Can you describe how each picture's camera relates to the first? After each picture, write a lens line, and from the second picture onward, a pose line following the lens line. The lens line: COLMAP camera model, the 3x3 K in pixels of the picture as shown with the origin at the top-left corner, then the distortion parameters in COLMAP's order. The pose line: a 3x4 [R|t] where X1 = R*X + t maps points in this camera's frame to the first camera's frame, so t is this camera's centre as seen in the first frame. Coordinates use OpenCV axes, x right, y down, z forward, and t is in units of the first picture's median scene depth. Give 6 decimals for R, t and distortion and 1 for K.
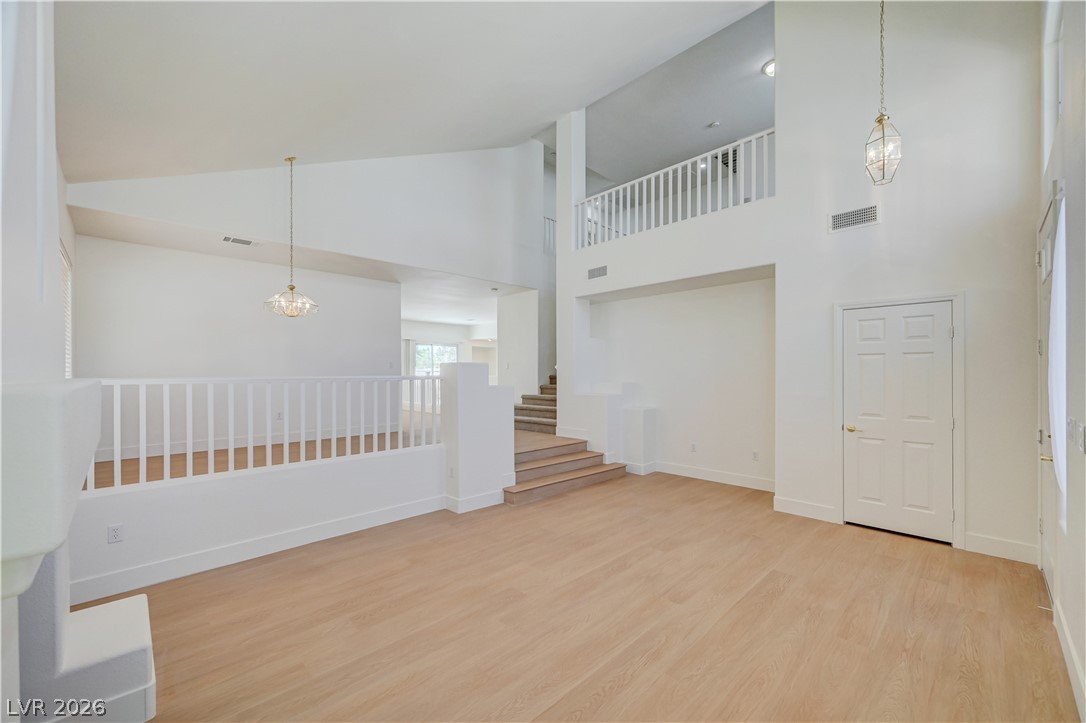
lens RADIAL K [[437.9, 0, 559.1], [0, 437.9, 370.6], [0, 0, 1]] dist [0.001688, 0.000145]
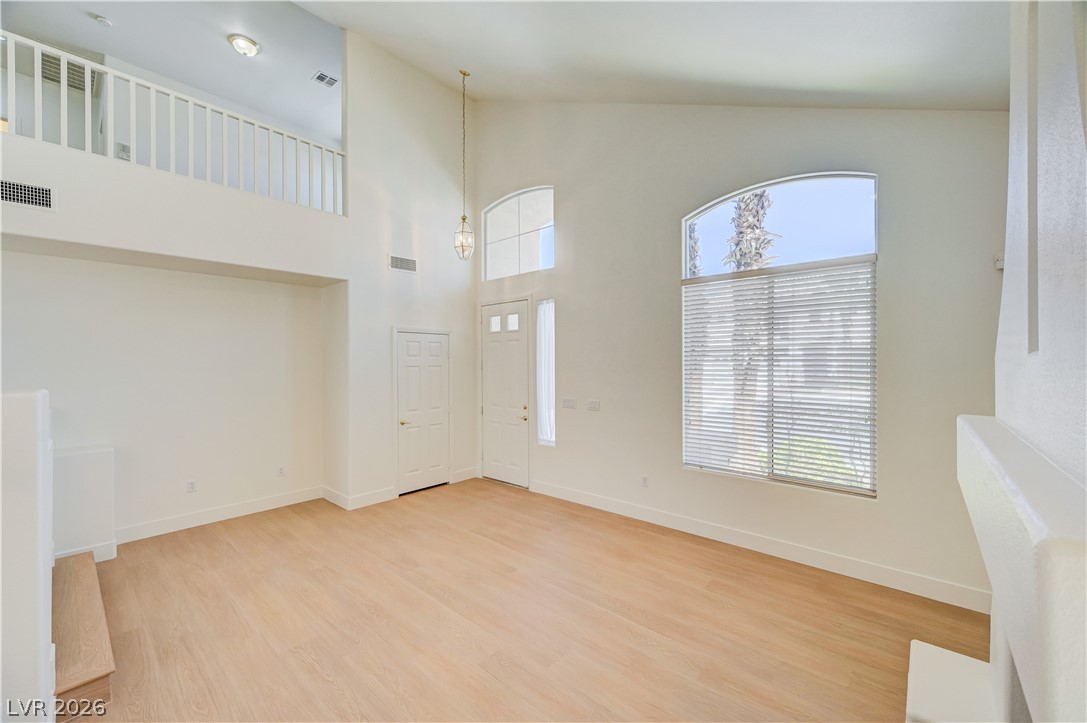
lens RADIAL K [[430.8, 0, 534.2], [0, 430.8, 362.2], [0, 0, 1]] dist [0.000344, 0.001081]
pose [[-0.050190, 0.001195, 0.998739, -0.670821], [0.000966, 0.999999, -0.001148, -0.048758], [-0.998739, 0.000907, -0.050192, 0.688397]]
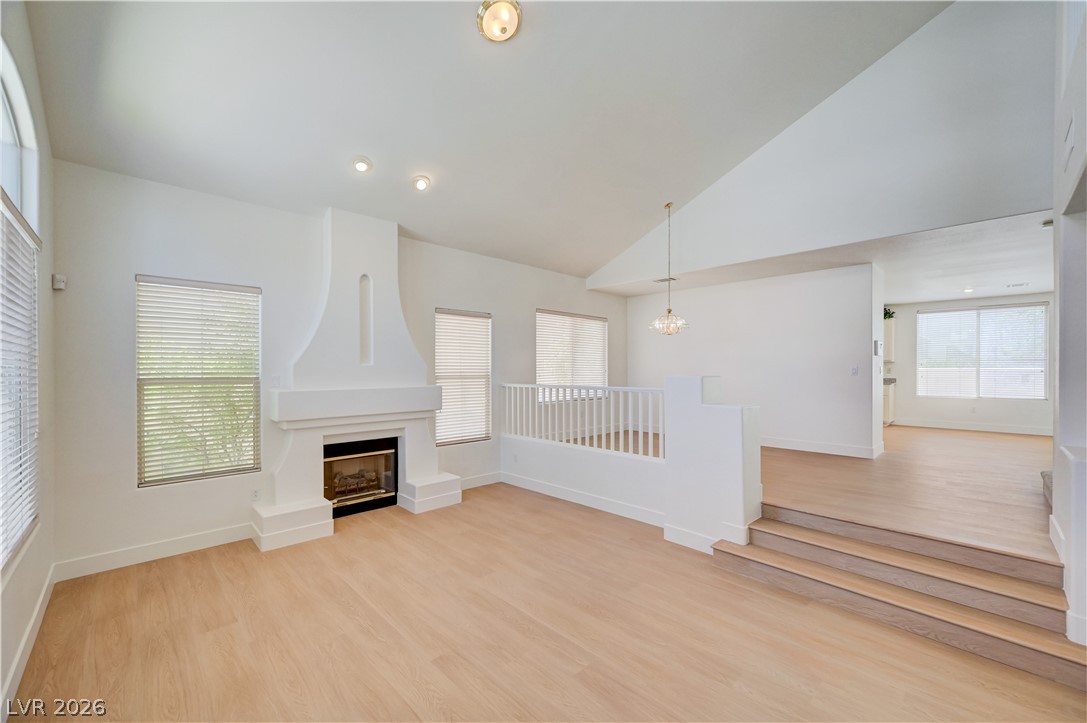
lens RADIAL K [[430.8, 0, 528.9], [0, 430.8, 372.2], [0, 0, 1]] dist [0.000344, 0.001081]
pose [[-0.037276, 0.010436, -0.999251, 0.774796], [0.005922, 0.999930, 0.010222, -0.042727], [0.999287, -0.005537, -0.037335, 0.837779]]
